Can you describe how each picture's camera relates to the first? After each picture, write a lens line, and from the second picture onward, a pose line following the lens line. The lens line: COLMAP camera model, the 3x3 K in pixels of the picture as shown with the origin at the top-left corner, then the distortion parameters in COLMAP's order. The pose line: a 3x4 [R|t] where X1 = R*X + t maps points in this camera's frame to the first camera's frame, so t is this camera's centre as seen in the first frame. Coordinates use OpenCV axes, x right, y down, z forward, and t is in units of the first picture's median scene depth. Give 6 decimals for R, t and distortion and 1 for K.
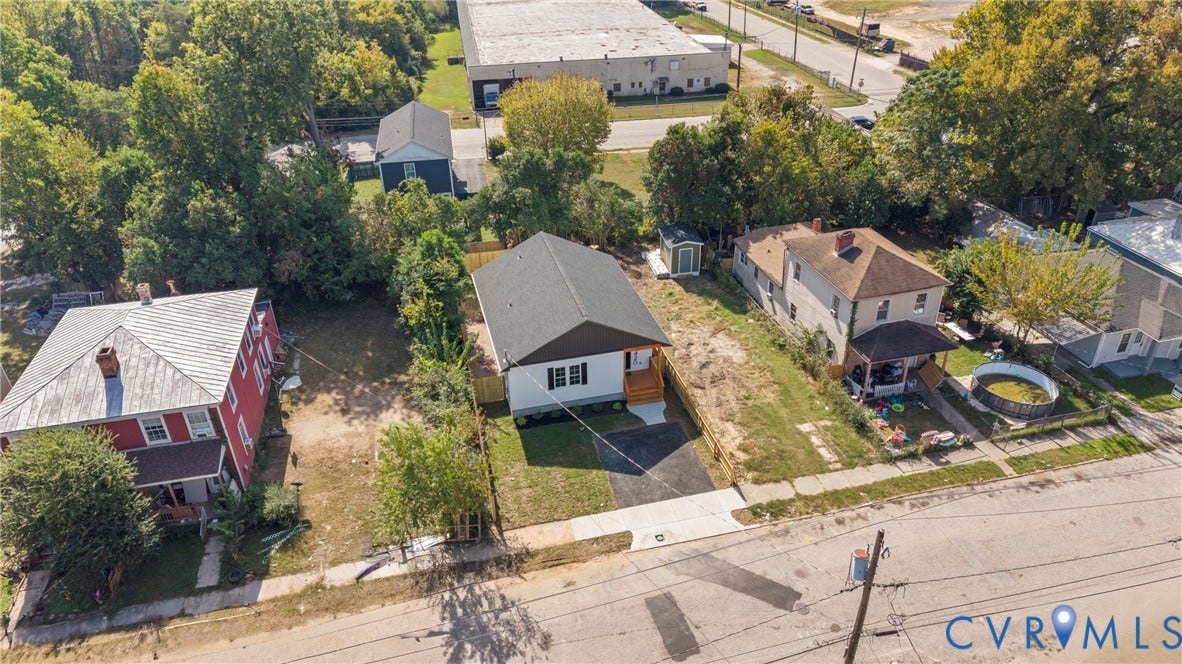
lens RADIAL K [[810.2, 0, 591.4], [0, 810.2, 334.3], [0, 0, 1]] dist [0.015784, -0.016719]
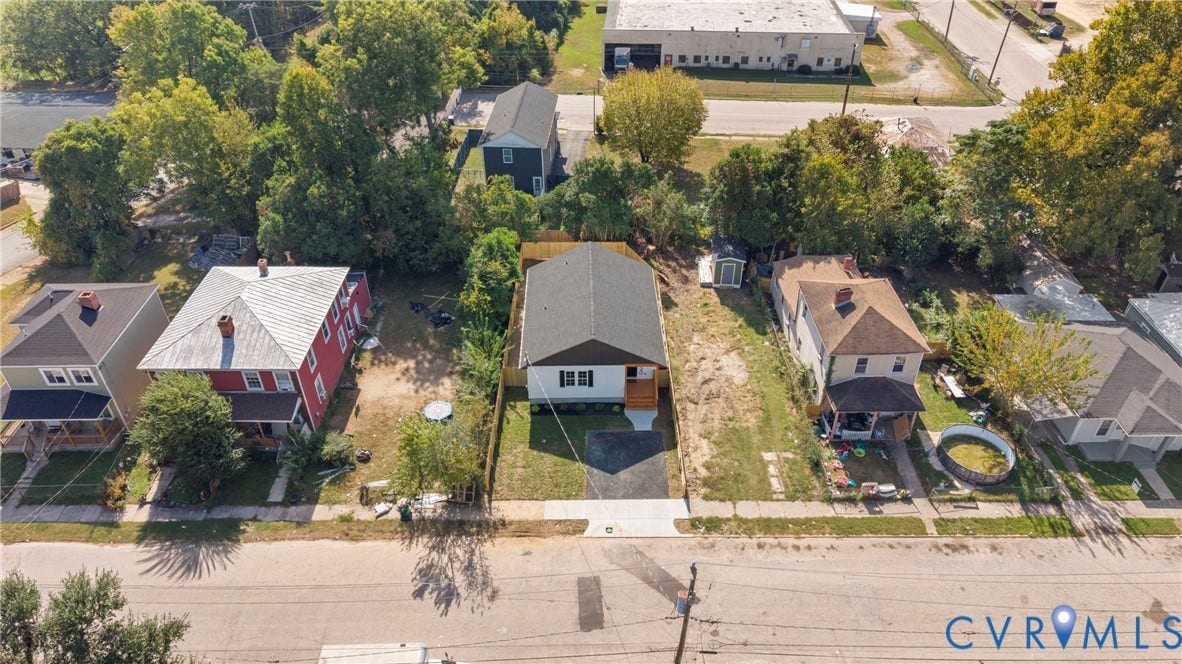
lens RADIAL K [[810.2, 0, 584.0], [0, 810.2, 335.3], [0, 0, 1]] dist [0.015784, -0.016719]
pose [[0.970723, 0.154224, -0.184153, 0.187548], [-0.132842, 0.983431, 0.123355, -0.157261], [0.200126, -0.095280, 0.975126, -0.160020]]
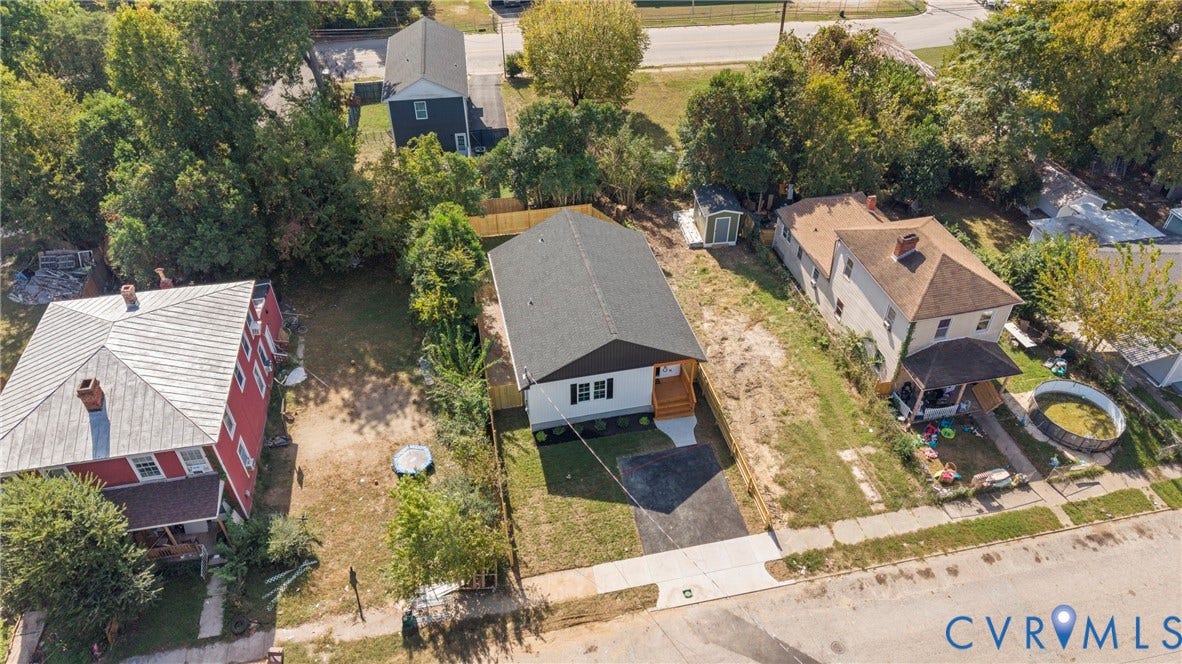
lens RADIAL K [[810.2, 0, 590.7], [0, 810.2, 337.4], [0, 0, 1]] dist [0.015784, -0.016719]
pose [[0.999359, 0.033352, -0.013038, -0.020707], [-0.030698, 0.985365, 0.167672, -0.158991], [0.018440, -0.167164, 0.985757, 0.098720]]
